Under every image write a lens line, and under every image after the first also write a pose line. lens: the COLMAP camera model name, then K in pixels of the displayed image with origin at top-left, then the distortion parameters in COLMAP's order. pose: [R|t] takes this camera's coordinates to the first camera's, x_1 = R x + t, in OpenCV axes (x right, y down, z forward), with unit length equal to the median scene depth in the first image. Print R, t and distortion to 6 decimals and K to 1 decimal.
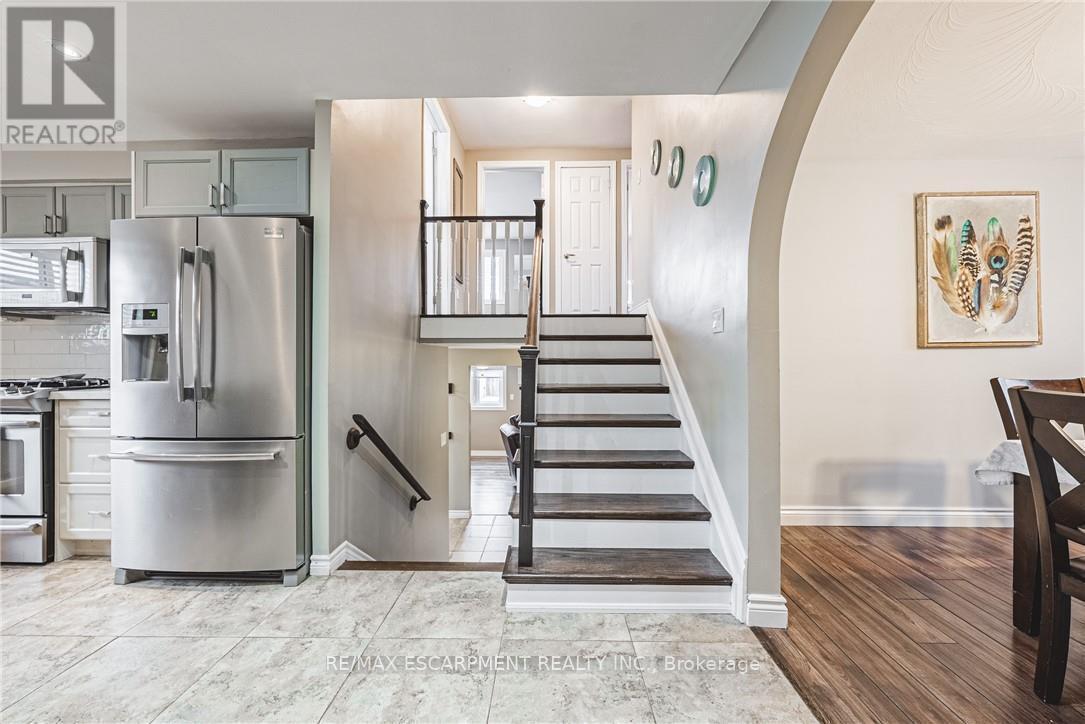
lens RADIAL K [[397.3, 0, 541.0], [0, 397.3, 360.1], [0, 0, 1]] dist [-0.002811, -0.000522]
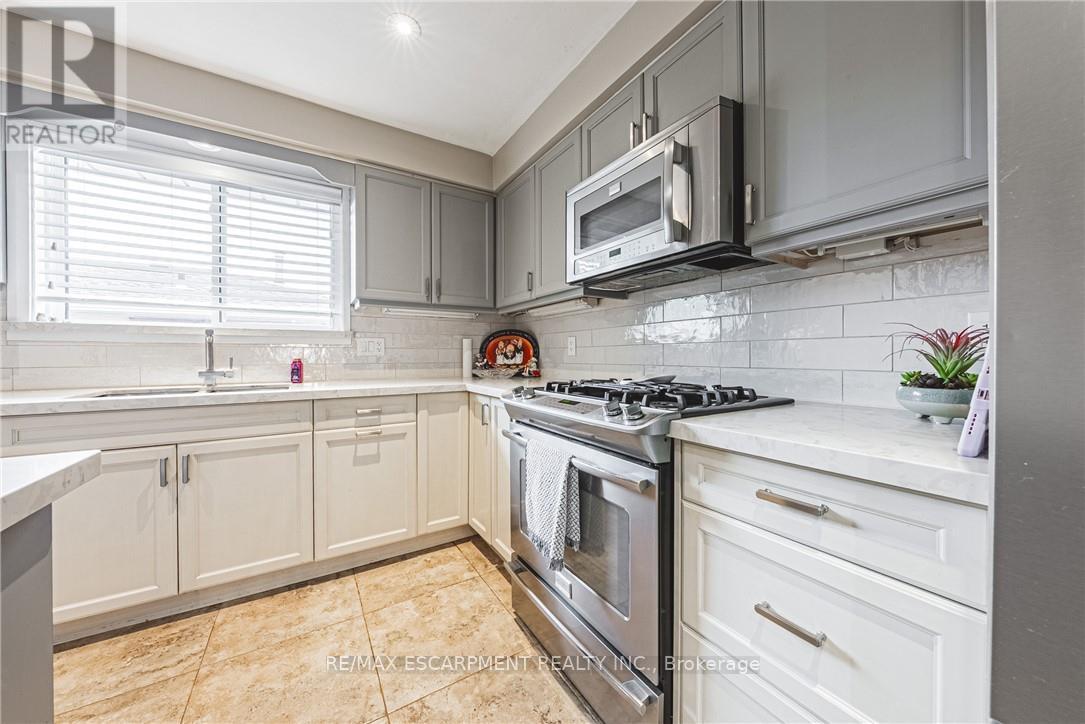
lens RADIAL K [[376.9, 0, 530.2], [0, 376.9, 358.9], [0, 0, 1]] dist [-0.003674, 0.000184]
pose [[0.529563, 0.007523, -0.848237, -0.946490], [-0.003549, 0.999972, 0.006654, 0.004269], [0.848263, -0.000513, 0.529575, 0.621487]]
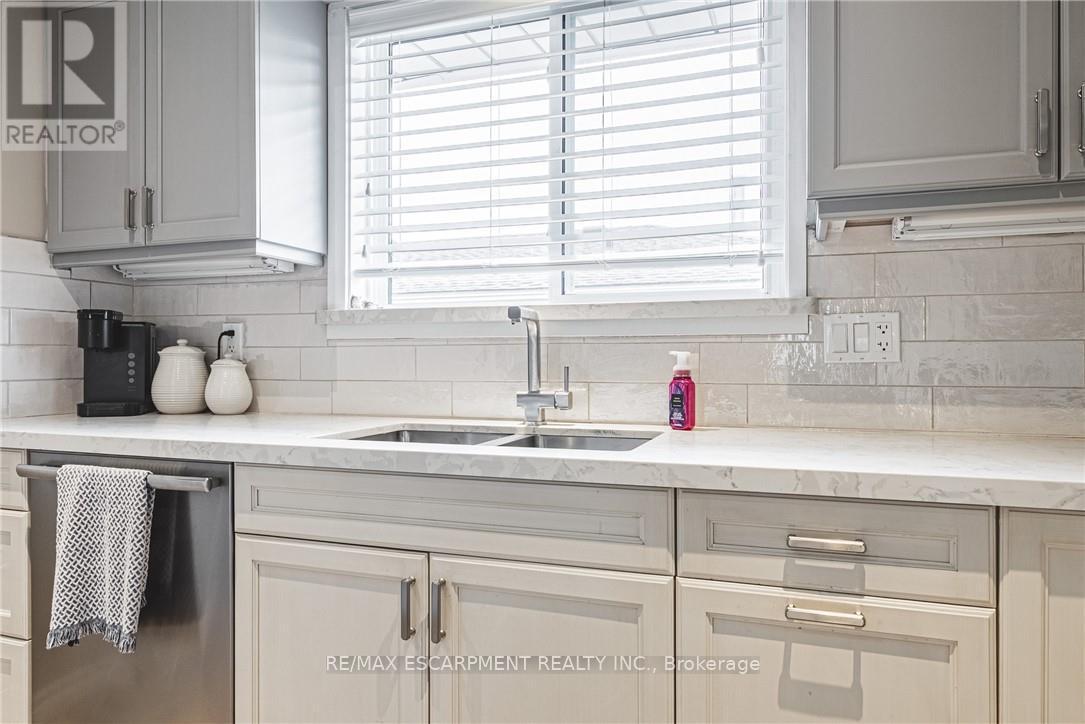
lens RADIAL K [[757.9, 0, 526.0], [0, 757.9, 353.4], [0, 0, 1]] dist [-0.002620, 0.011326]
pose [[-0.318573, -0.005807, -0.947881, -1.139016], [-0.005304, 0.999976, -0.004343, 0.000870], [0.947884, 0.003644, -0.318596, 0.682673]]
